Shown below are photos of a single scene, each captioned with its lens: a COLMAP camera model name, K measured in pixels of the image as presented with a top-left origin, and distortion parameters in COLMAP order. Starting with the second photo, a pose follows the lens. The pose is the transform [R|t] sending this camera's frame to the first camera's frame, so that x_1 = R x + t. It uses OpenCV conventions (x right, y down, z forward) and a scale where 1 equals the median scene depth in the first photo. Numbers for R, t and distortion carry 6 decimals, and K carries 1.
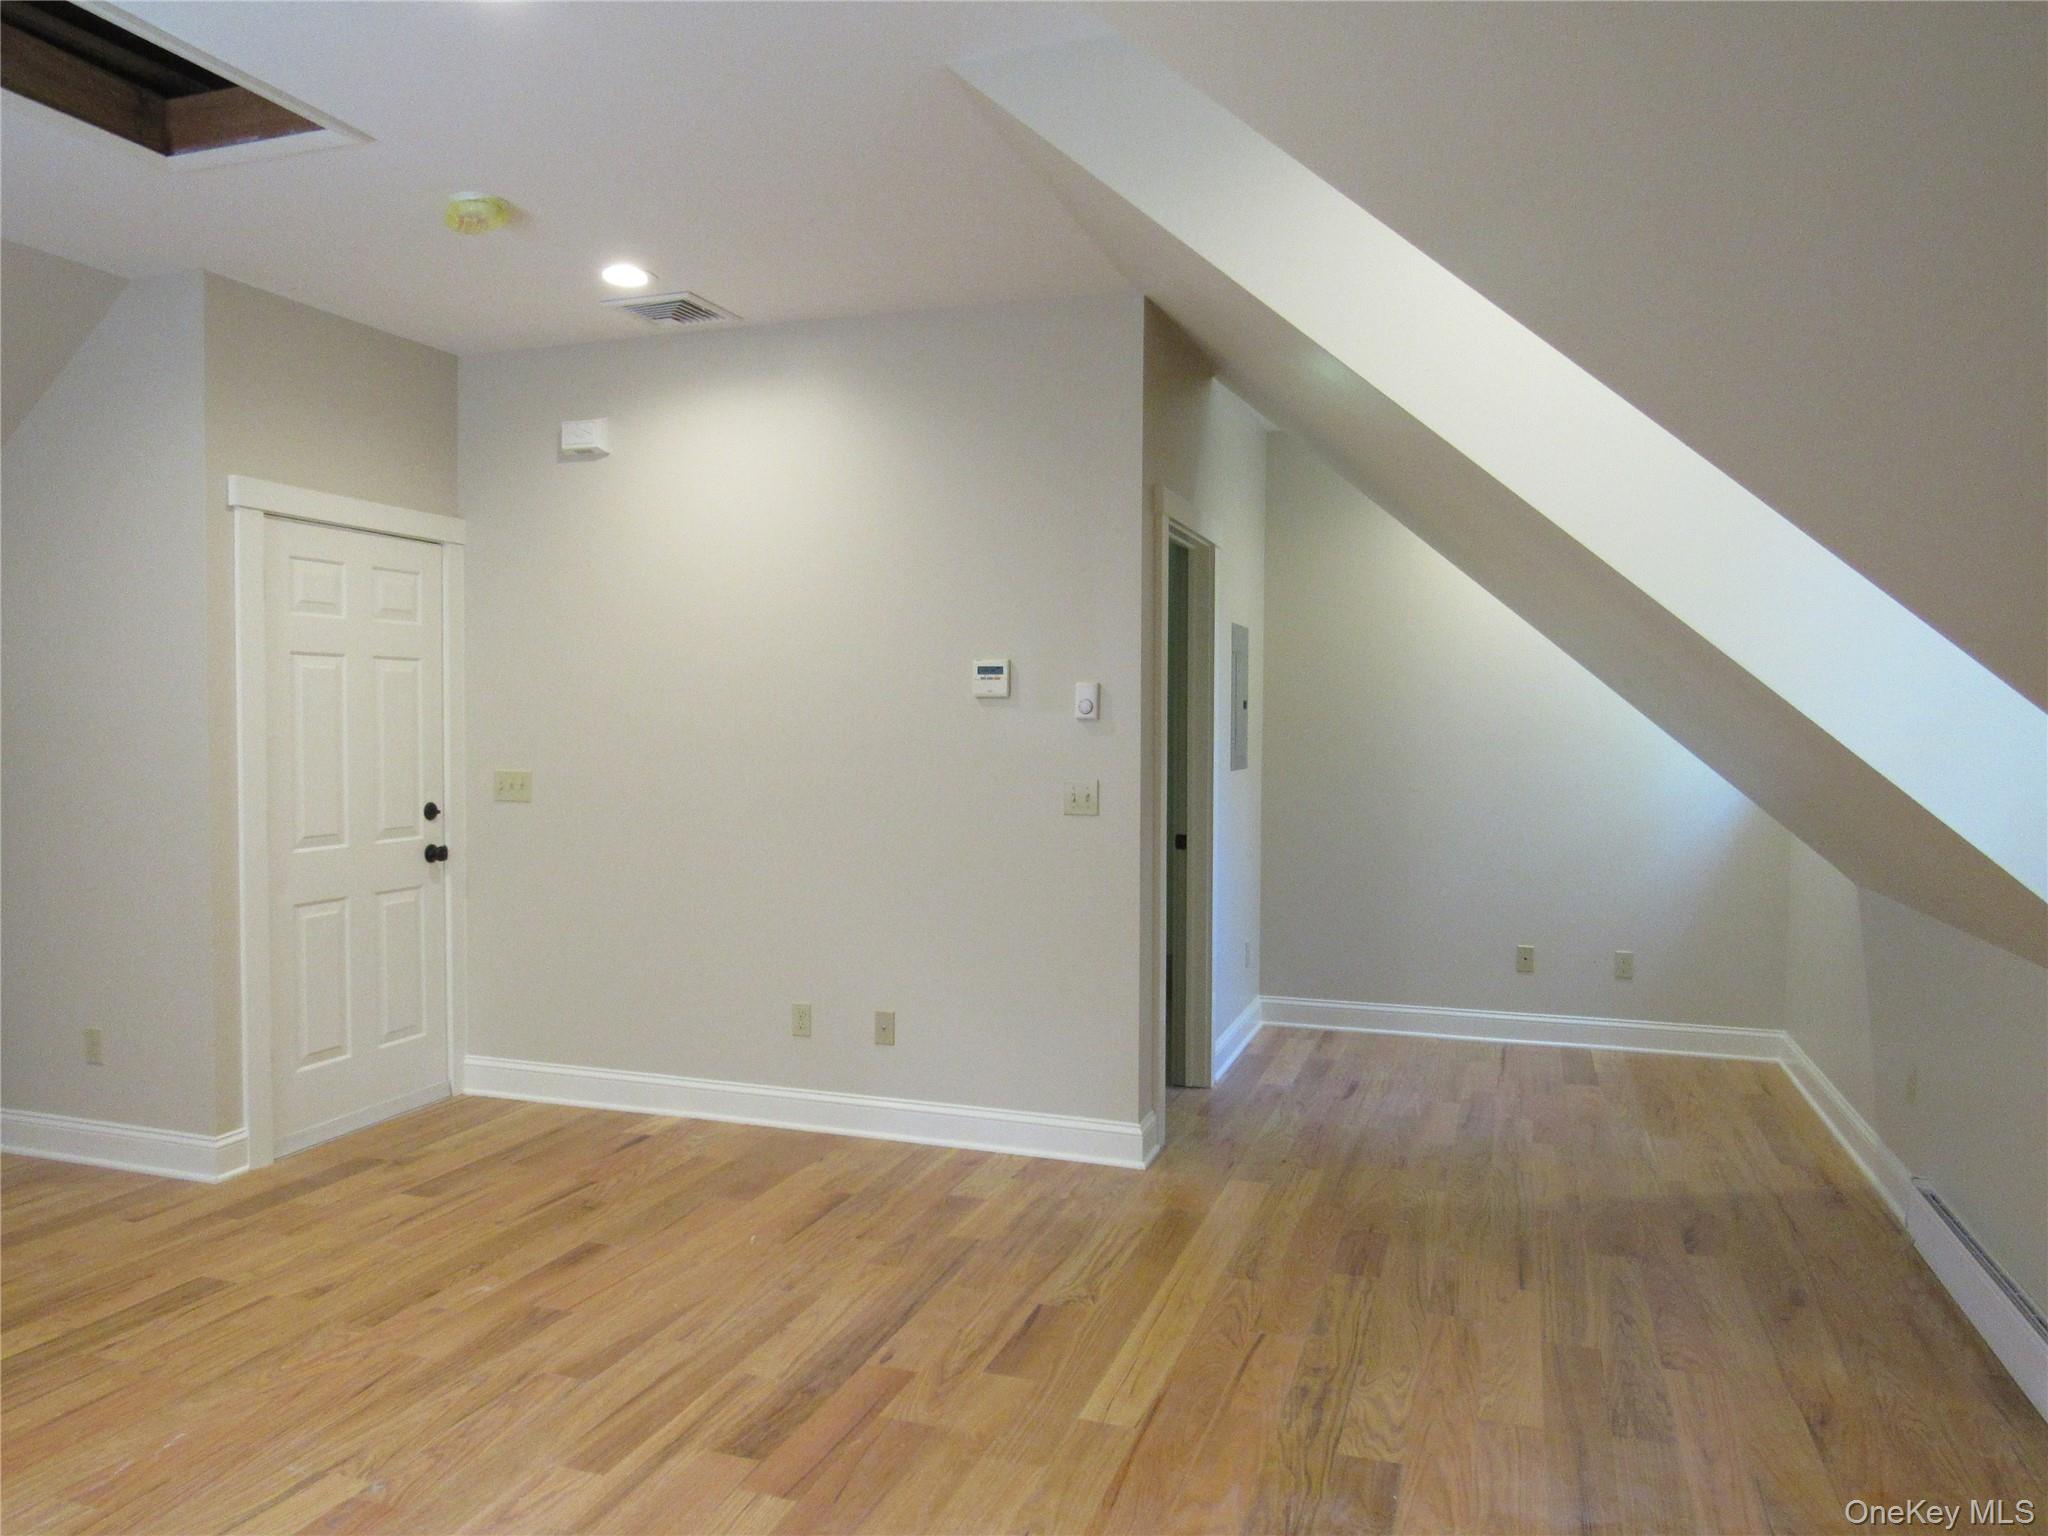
lens RADIAL K [[1473.5, 0, 1025.4], [0, 1473.5, 767.5], [0, 0, 1]] dist [-0.020772, -0.001762]
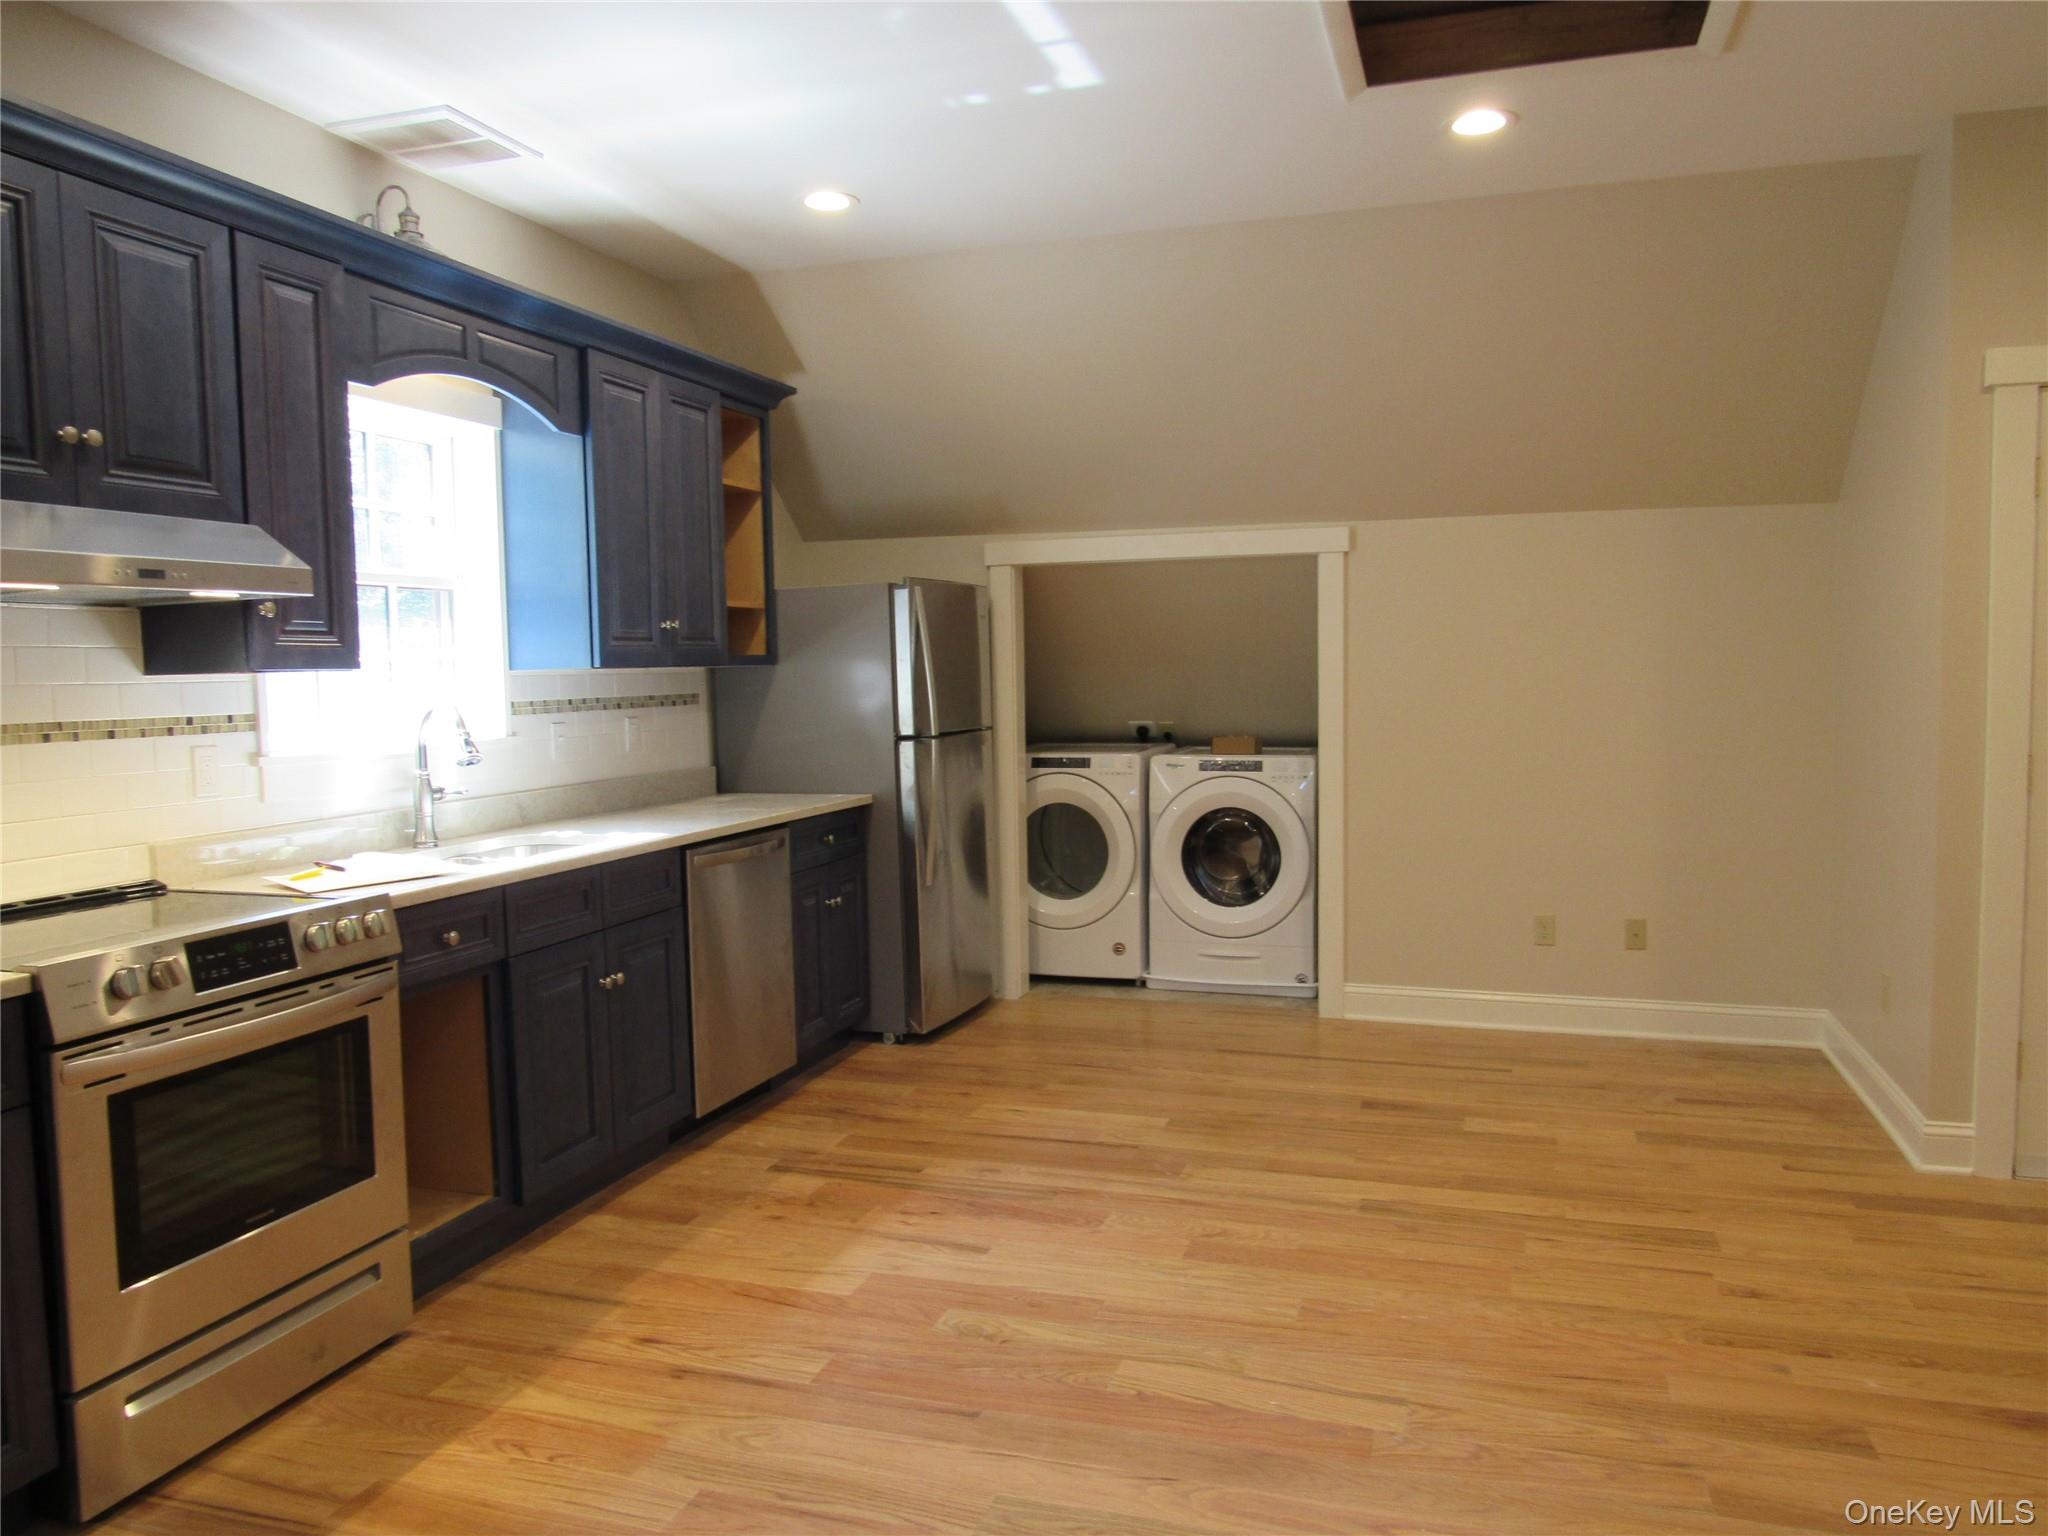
lens RADIAL K [[1473.5, 0, 1030.0], [0, 1473.5, 766.5], [0, 0, 1]] dist [-0.020772, -0.001762]
pose [[0.014899, 0.068487, -0.997541, 0.345529], [-0.023470, 0.997401, 0.068127, -0.006951], [0.999614, 0.022398, 0.016467, 0.517505]]
